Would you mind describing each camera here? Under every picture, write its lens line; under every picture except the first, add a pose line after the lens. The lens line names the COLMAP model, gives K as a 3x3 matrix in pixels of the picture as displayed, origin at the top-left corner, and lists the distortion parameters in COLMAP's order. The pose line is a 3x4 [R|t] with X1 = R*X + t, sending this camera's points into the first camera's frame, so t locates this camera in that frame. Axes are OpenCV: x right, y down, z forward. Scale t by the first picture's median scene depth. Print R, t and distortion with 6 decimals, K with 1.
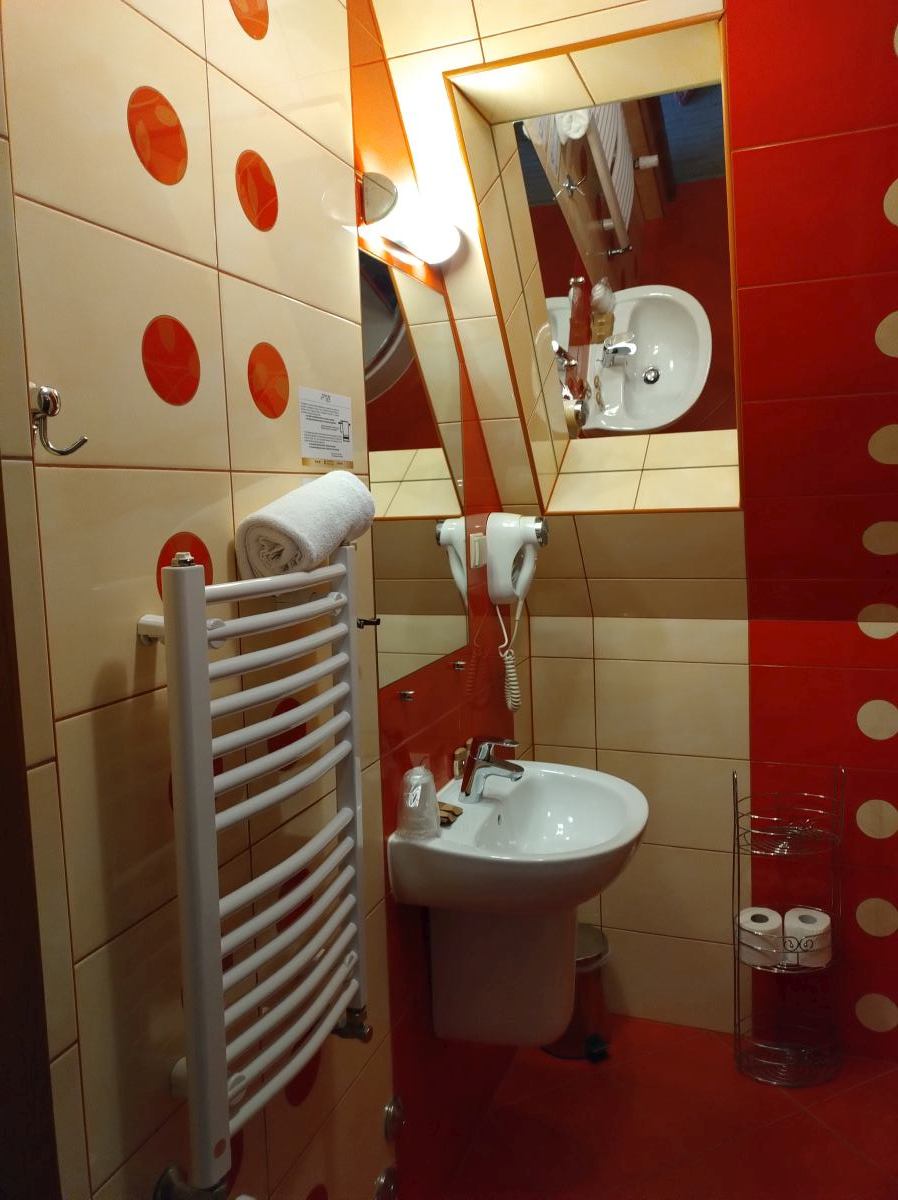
lens RADIAL K [[878.3, 0, 451.8], [0, 878.3, 600.5], [0, 0, 1]] dist [0.112846, -0.173216]
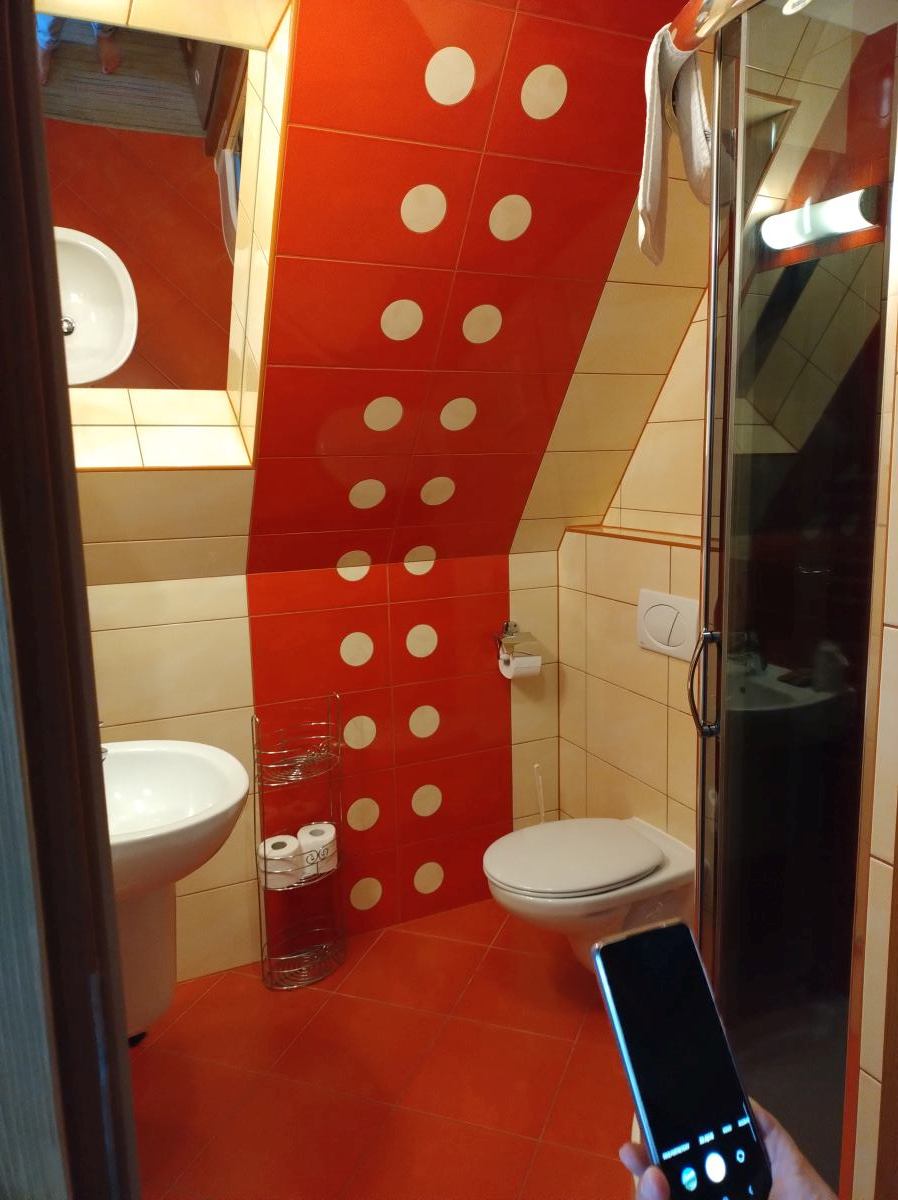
lens RADIAL K [[869.8, 0, 452.4], [0, 869.8, 598.2], [0, 0, 1]] dist [0.034898, -0.046132]
pose [[0.701854, -0.099182, 0.705382, -0.234427], [0.074504, 0.995049, 0.065780, -0.000390], [-0.708414, 0.006386, 0.705768, 0.092706]]
